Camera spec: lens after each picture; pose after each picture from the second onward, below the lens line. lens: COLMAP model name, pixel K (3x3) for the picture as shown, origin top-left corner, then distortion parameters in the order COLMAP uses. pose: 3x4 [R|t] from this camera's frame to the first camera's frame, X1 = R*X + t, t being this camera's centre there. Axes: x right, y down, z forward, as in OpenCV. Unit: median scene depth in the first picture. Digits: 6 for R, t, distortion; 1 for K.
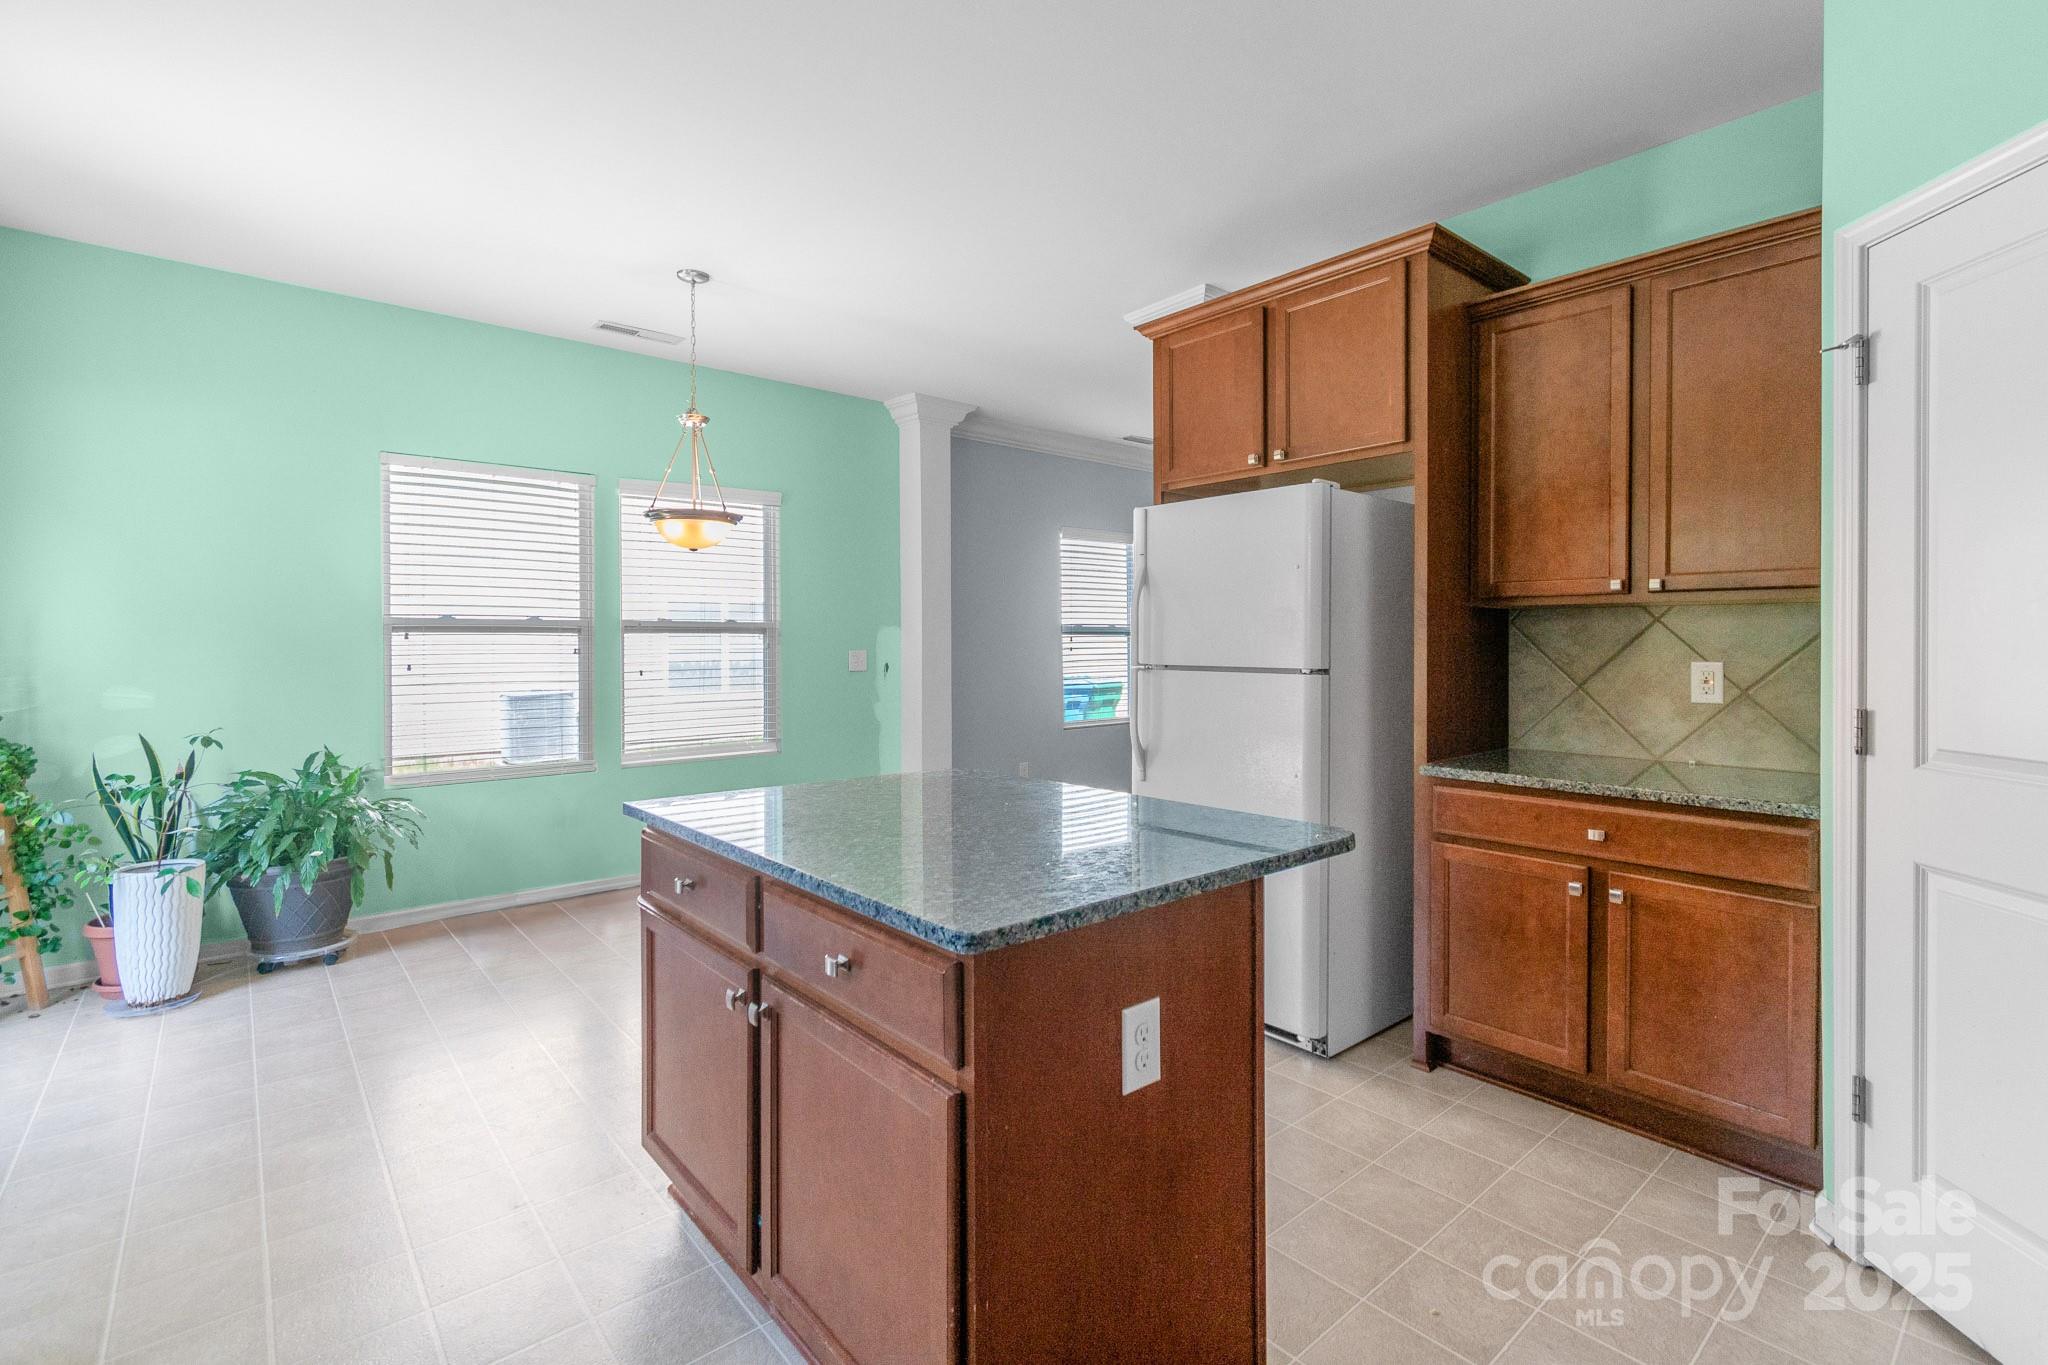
lens RADIAL K [[923.8, 0, 1009.4], [0, 923.8, 646.1], [0, 0, 1]] dist [0.002810, 0.000182]
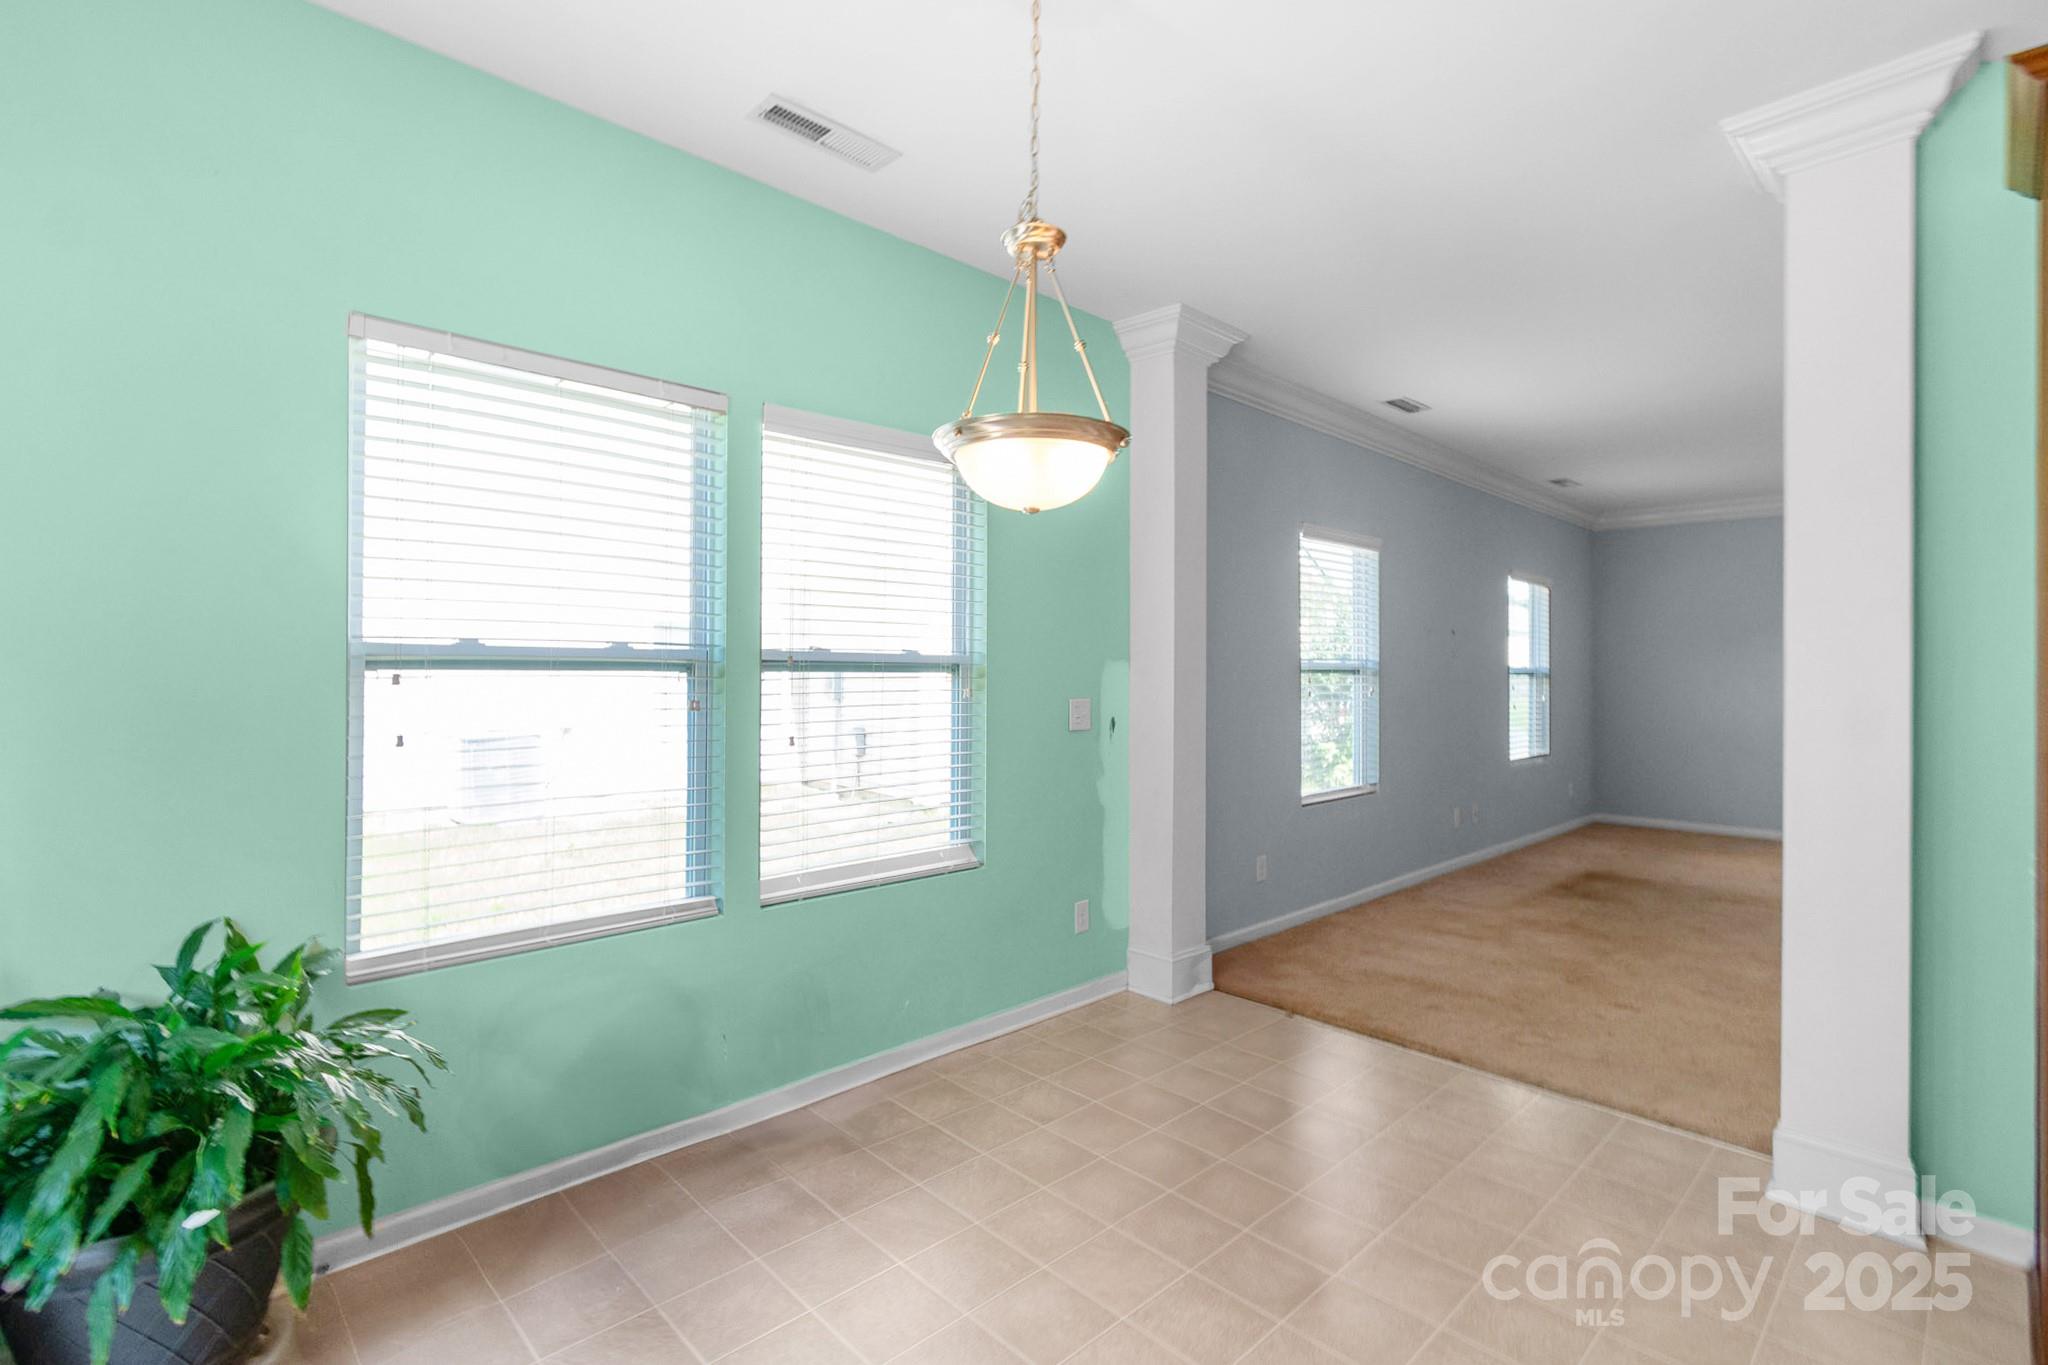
lens RADIAL K [[954.3, 0, 1013.7], [0, 954.3, 663.8], [0, 0, 1]] dist [0.000784, 0.000681]
pose [[0.998310, 0.011433, 0.056978, -0.401794], [-0.010891, 0.999893, -0.009806, -0.020651], [-0.057084, 0.009169, 0.998327, 0.534358]]
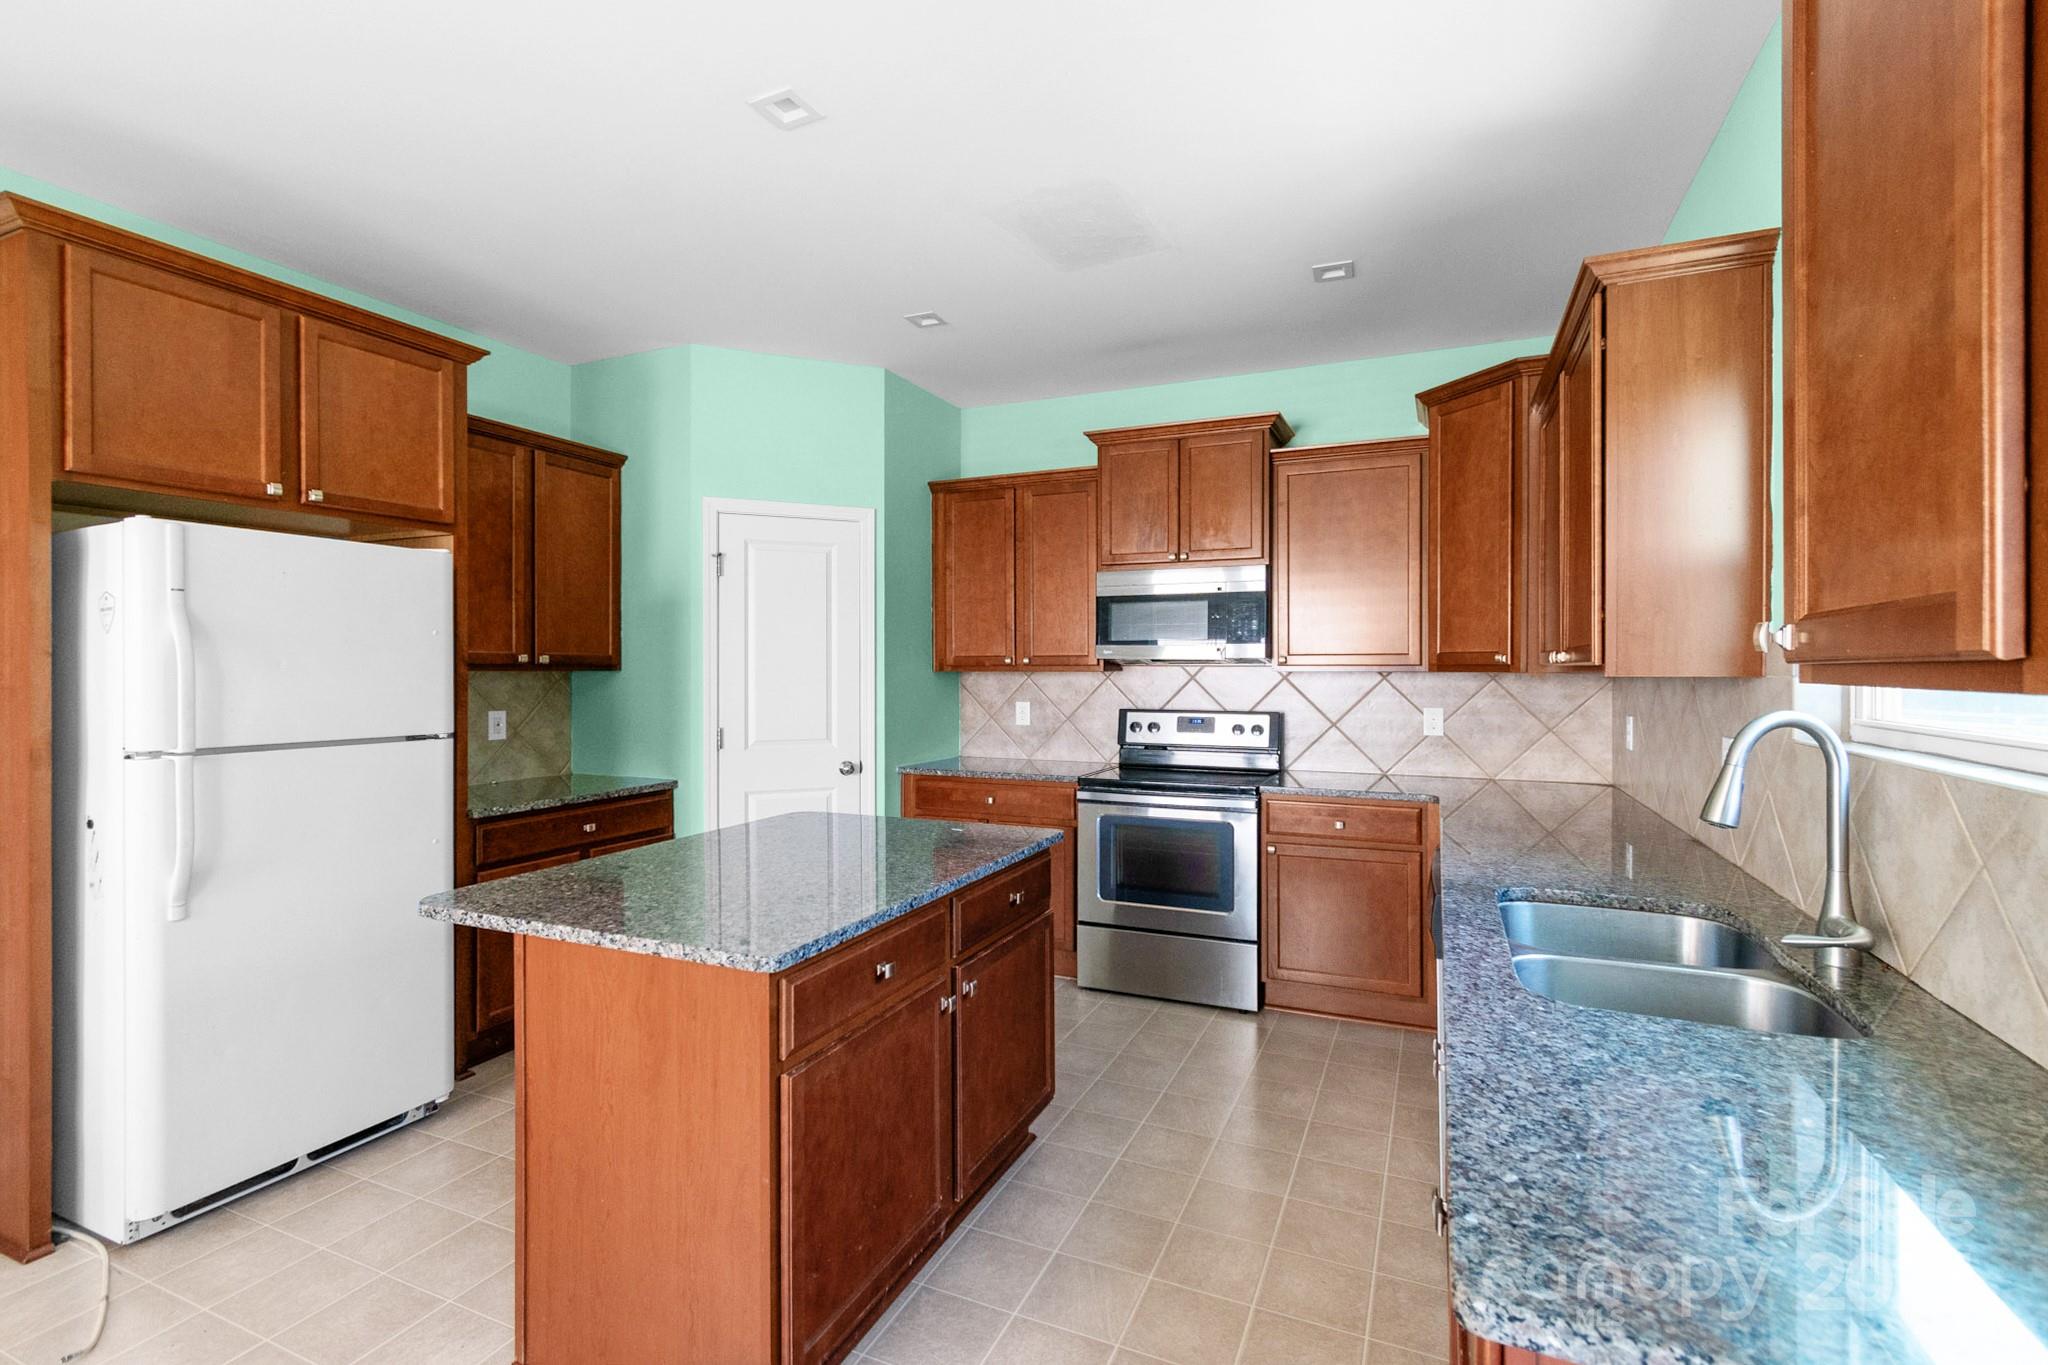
lens RADIAL K [[930.7, 0, 1026.7], [0, 930.7, 670.4], [0, 0, 1]] dist [0.000018, 0.000103]
pose [[-0.432794, 0.001324, 0.901492, -0.681216], [0.007046, 0.999973, 0.001914, -0.032688], [-0.901465, 0.007180, -0.432792, 0.665716]]
